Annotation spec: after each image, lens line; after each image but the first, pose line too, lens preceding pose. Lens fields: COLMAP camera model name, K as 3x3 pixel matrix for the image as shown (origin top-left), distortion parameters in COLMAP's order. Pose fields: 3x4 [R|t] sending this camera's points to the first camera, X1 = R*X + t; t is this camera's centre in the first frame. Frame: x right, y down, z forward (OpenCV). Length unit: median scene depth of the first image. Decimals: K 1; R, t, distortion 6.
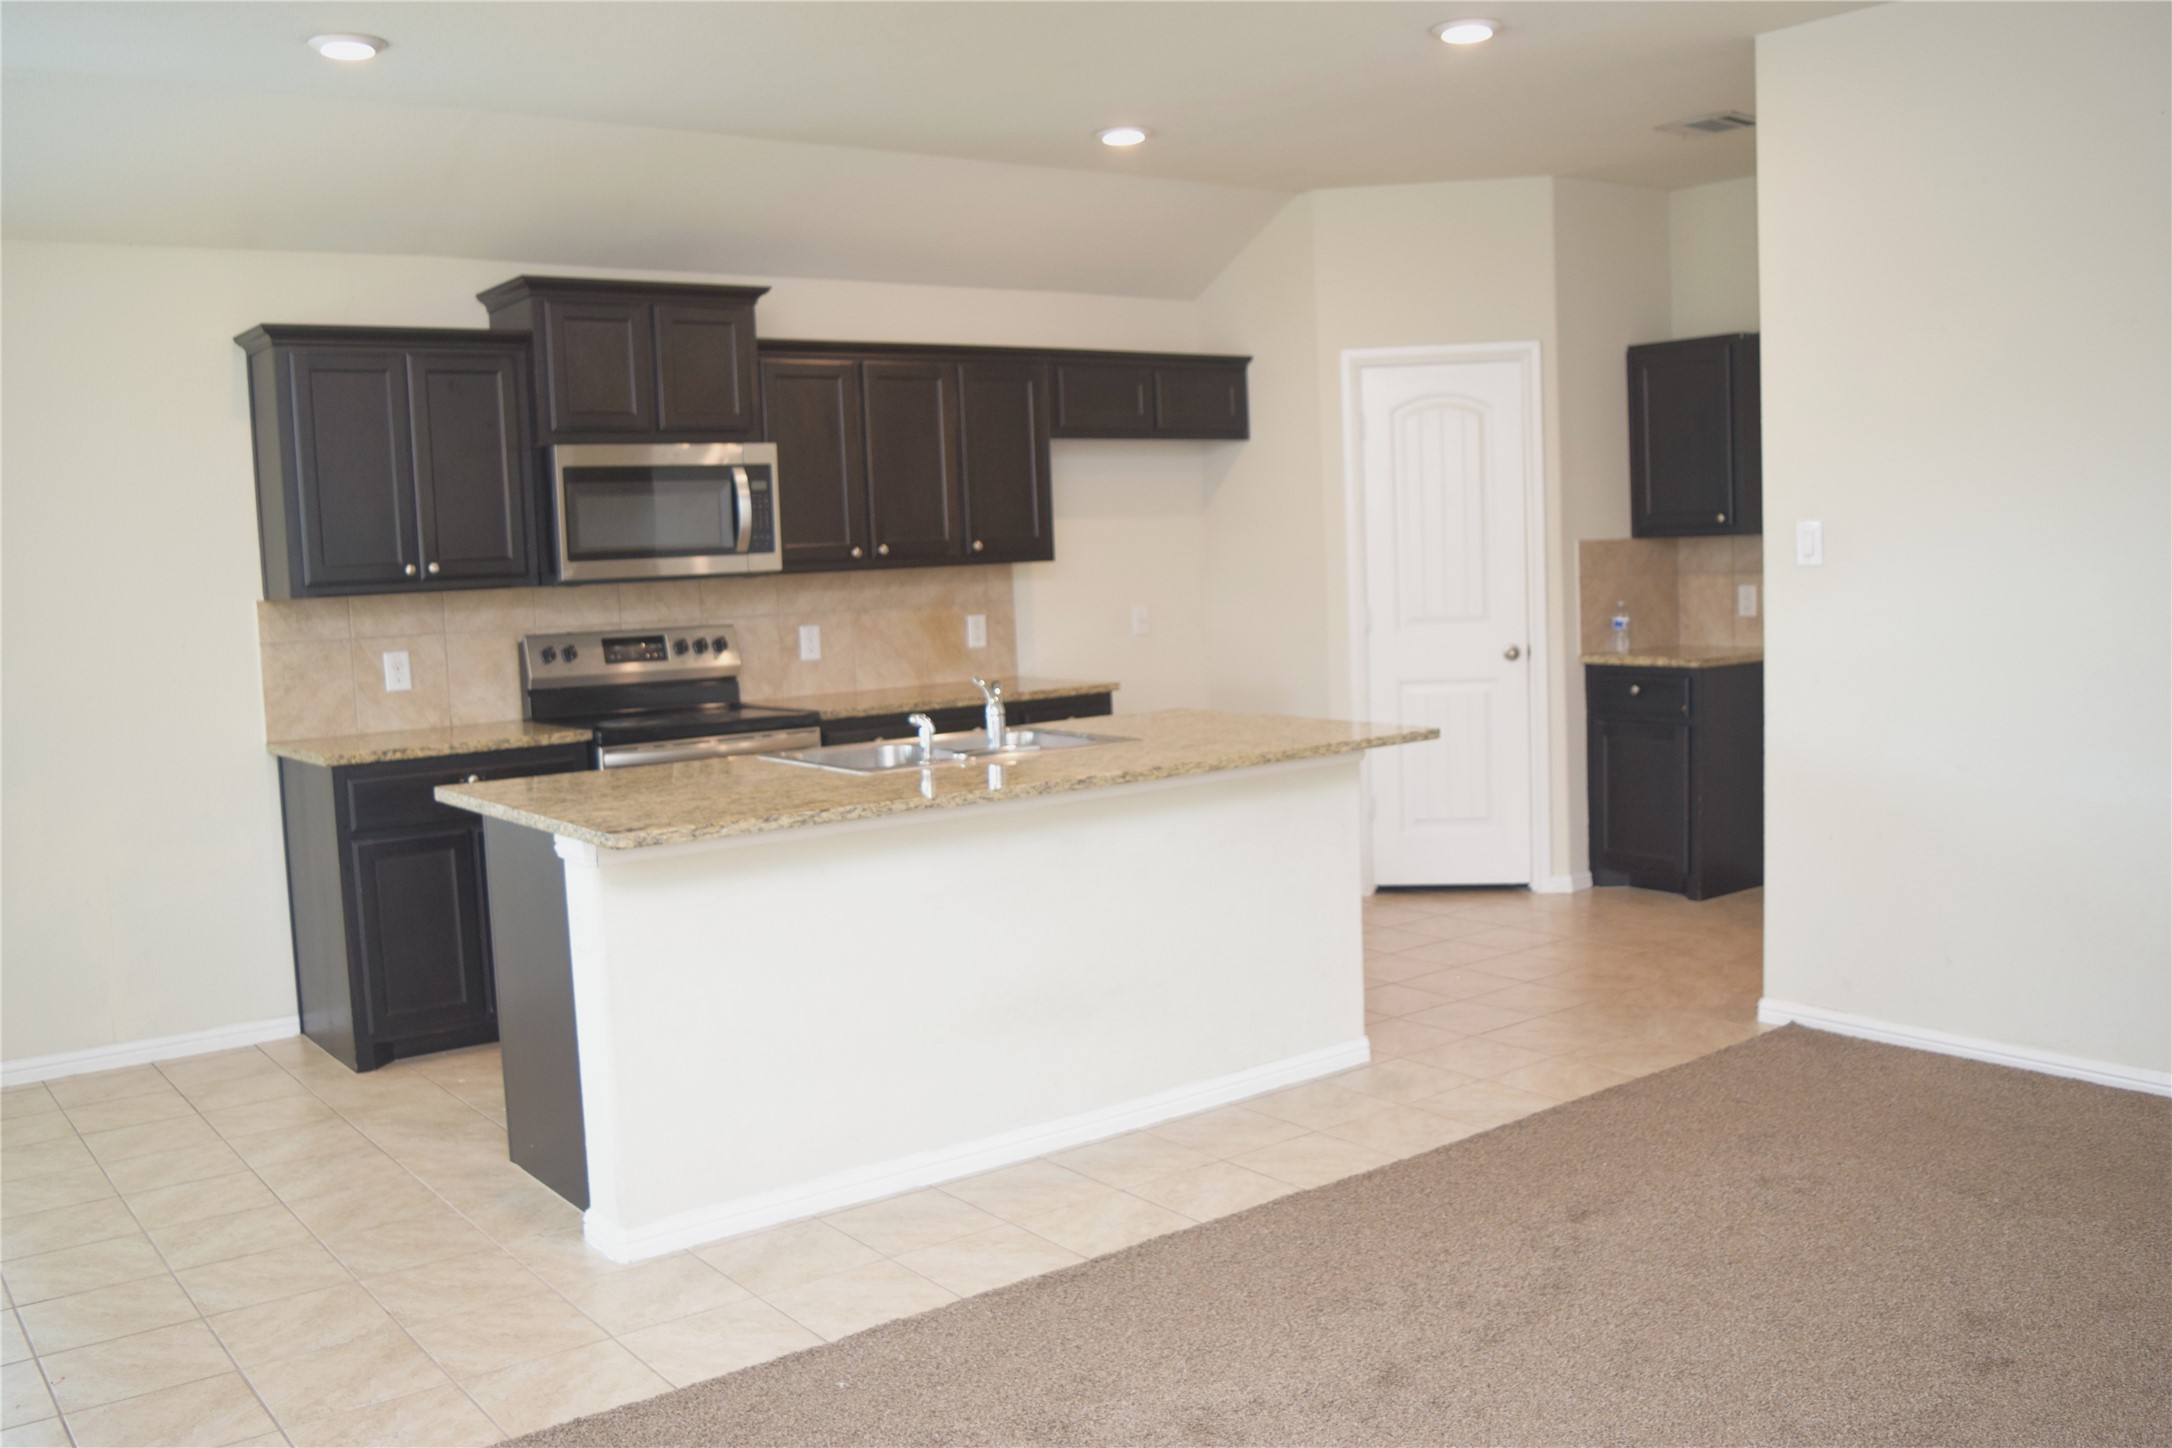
lens RADIAL K [[1879.8, 0, 1086.0], [0, 1879.8, 724.0], [0, 0, 1]] dist [-0.087873, 0.020775]
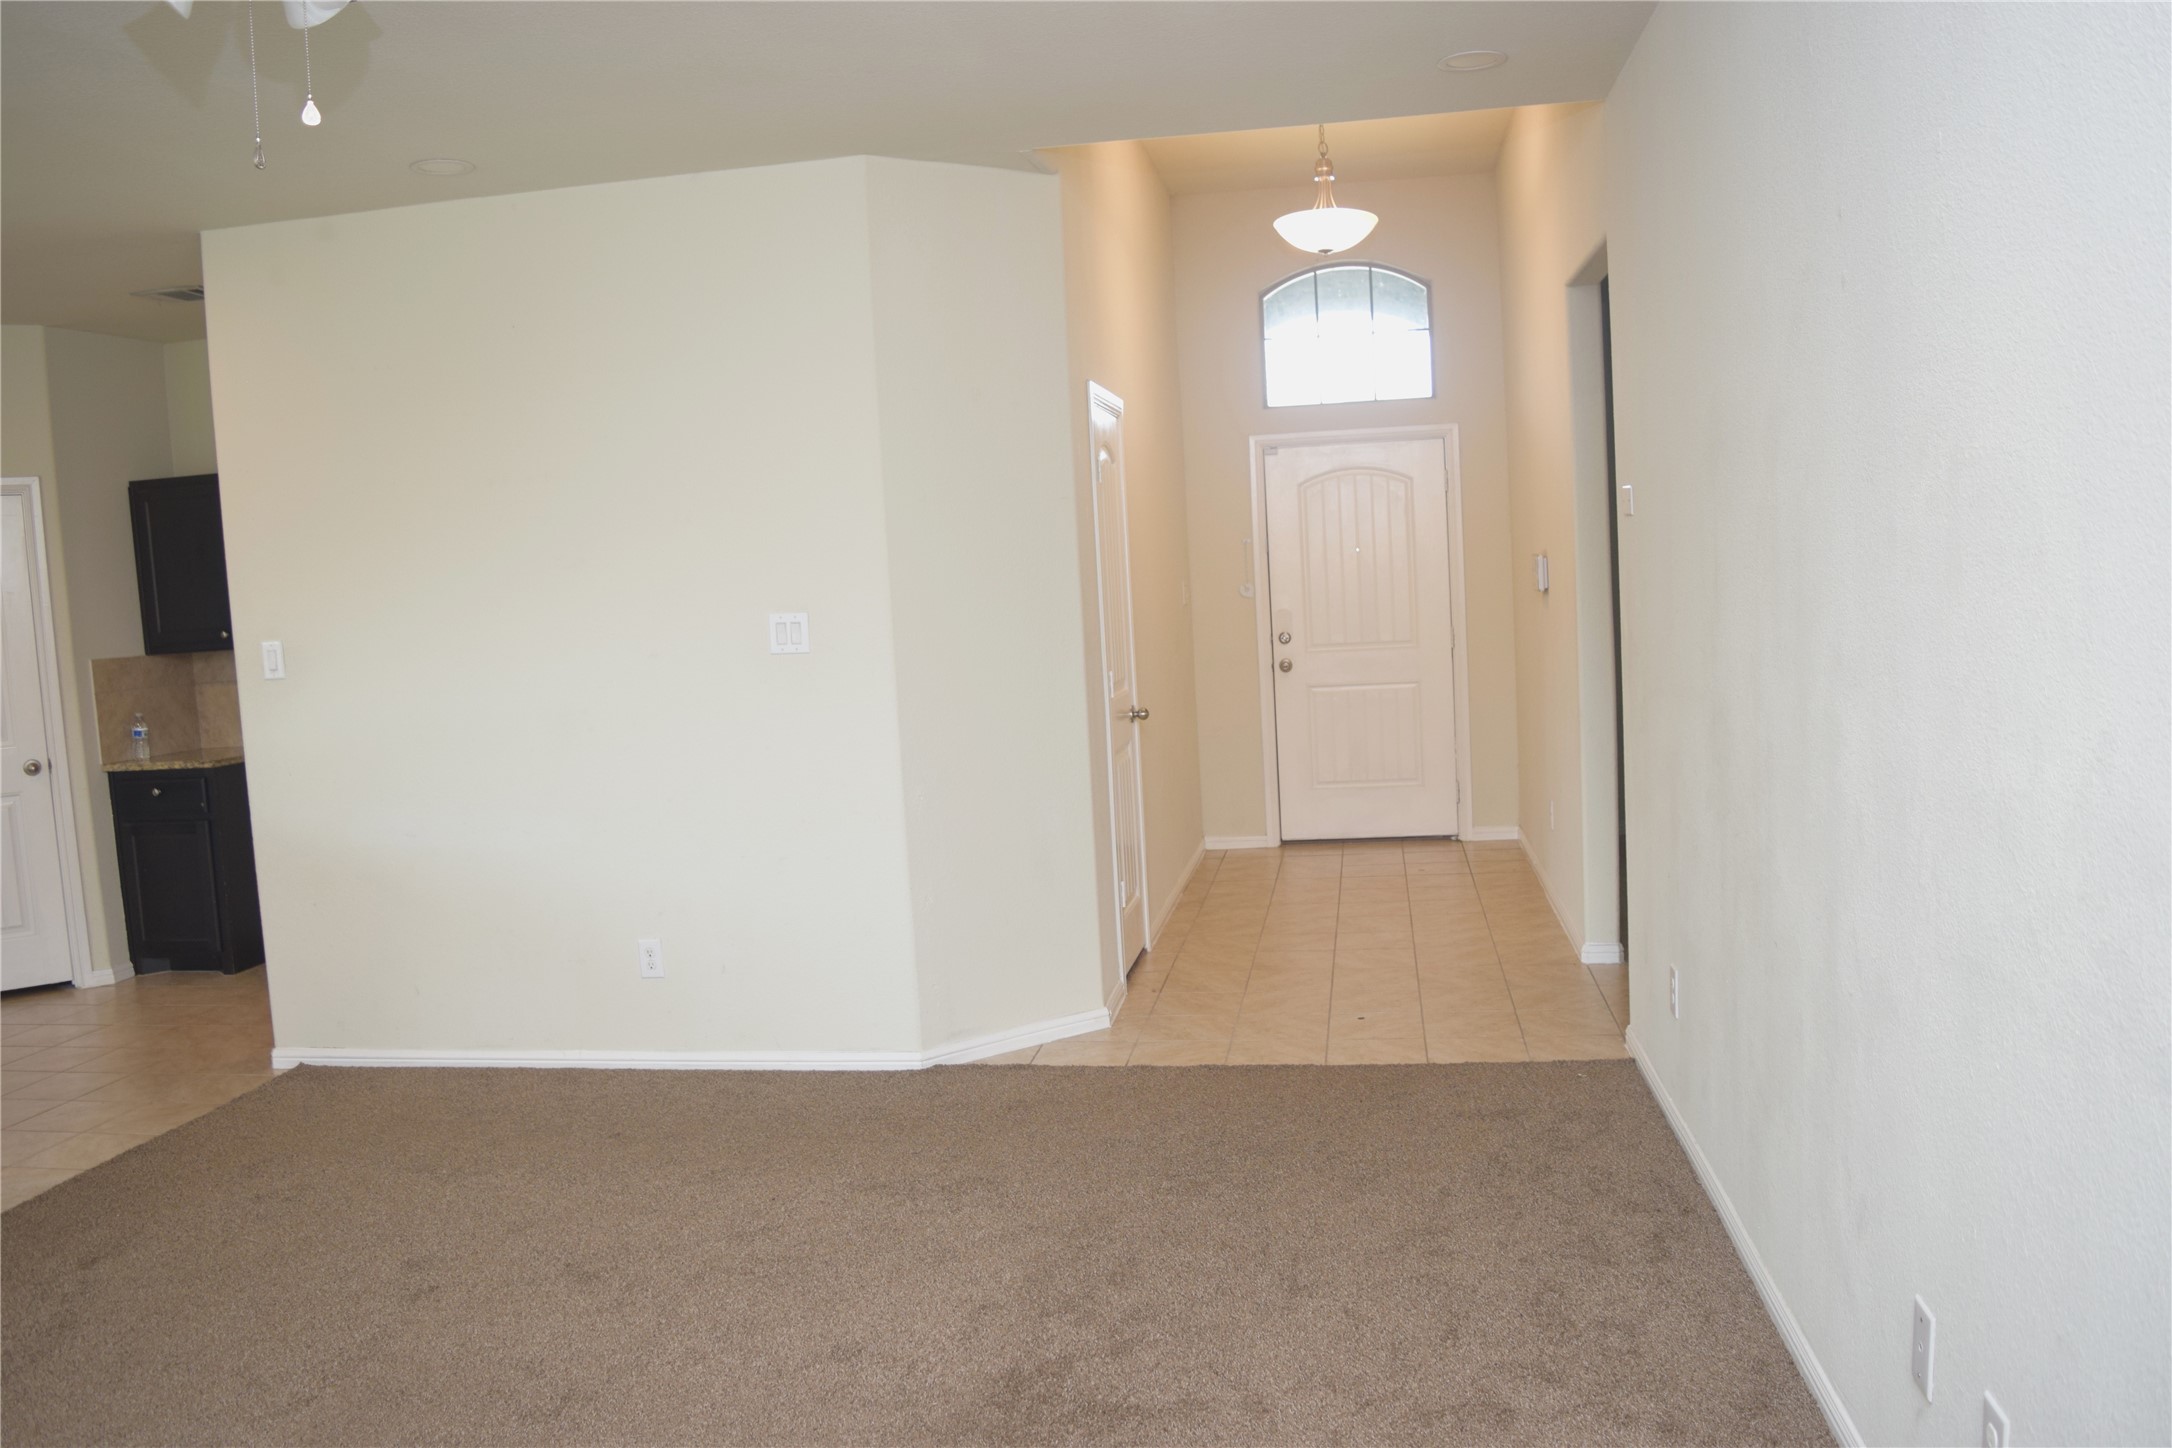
lens RADIAL K [[1706.1, 0, 1086.0], [0, 1706.1, 724.0], [0, 0, 1]] dist [-0.093524, 0.019306]
pose [[0.725649, -0.062899, 0.685184, 0.032158], [0.092900, 0.995651, -0.006988, -0.000656], [-0.681764, 0.068725, 0.728337, -0.132895]]
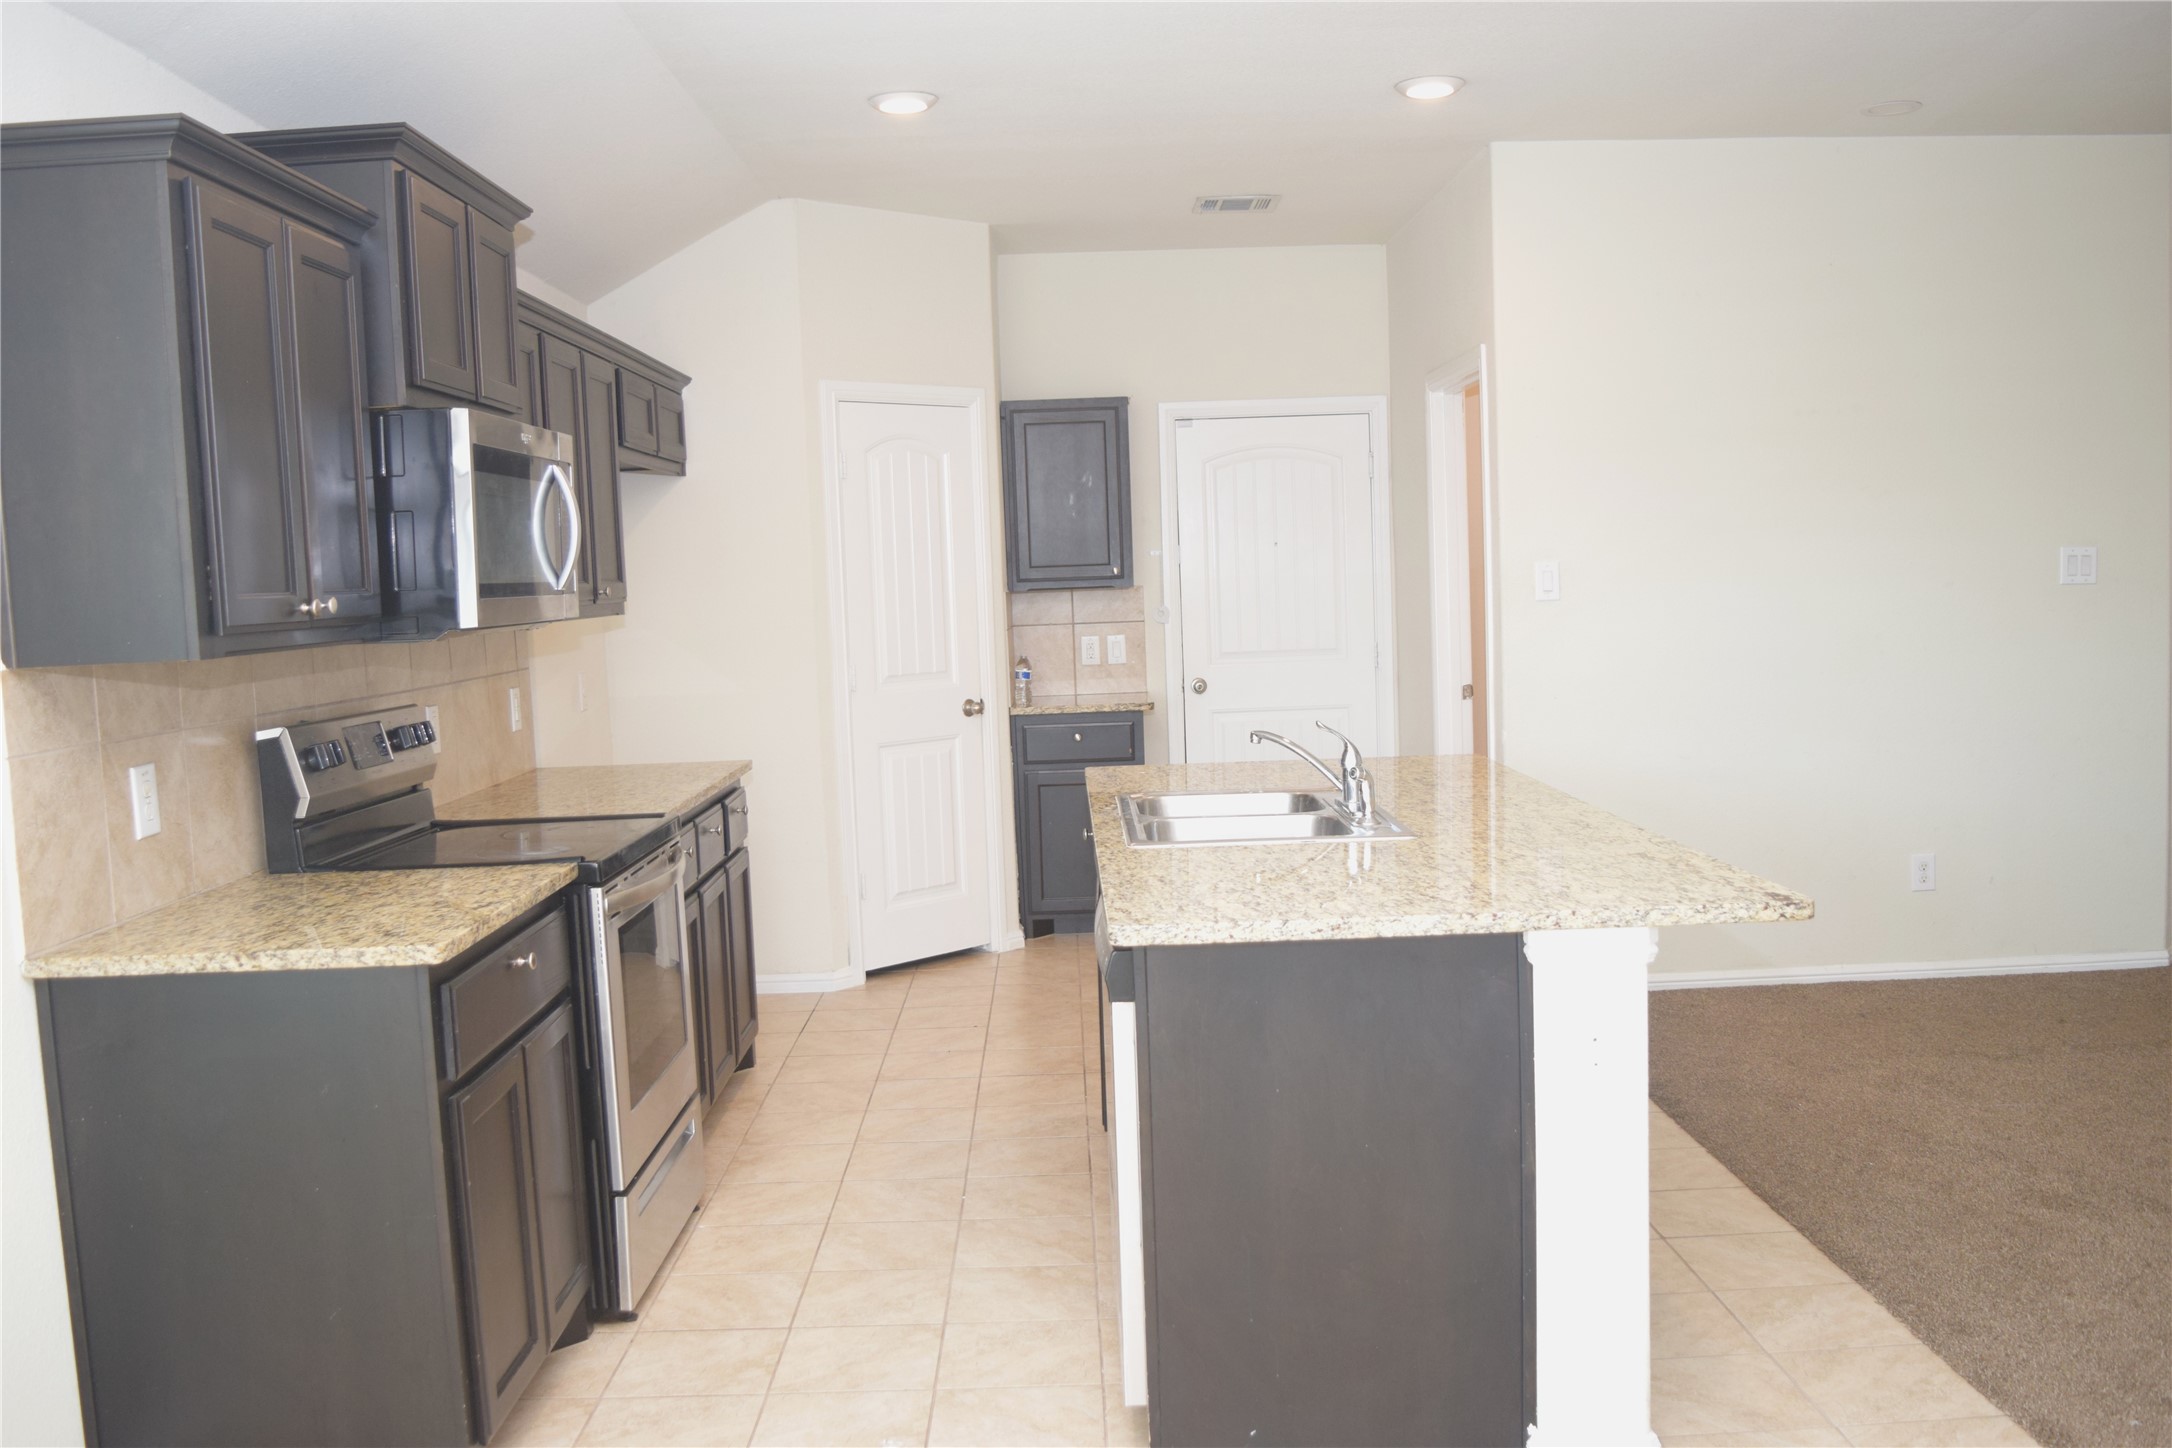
lens RADIAL K [[1915.6, 0, 1091.6], [0, 1915.6, 756.0], [0, 0, 1]] dist [-0.064160, 0.002591]
pose [[0.583602, -0.061774, 0.809687, -0.767131], [0.090474, 0.995841, 0.010765, -0.026216], [-0.806984, 0.066973, 0.586763, 0.534593]]
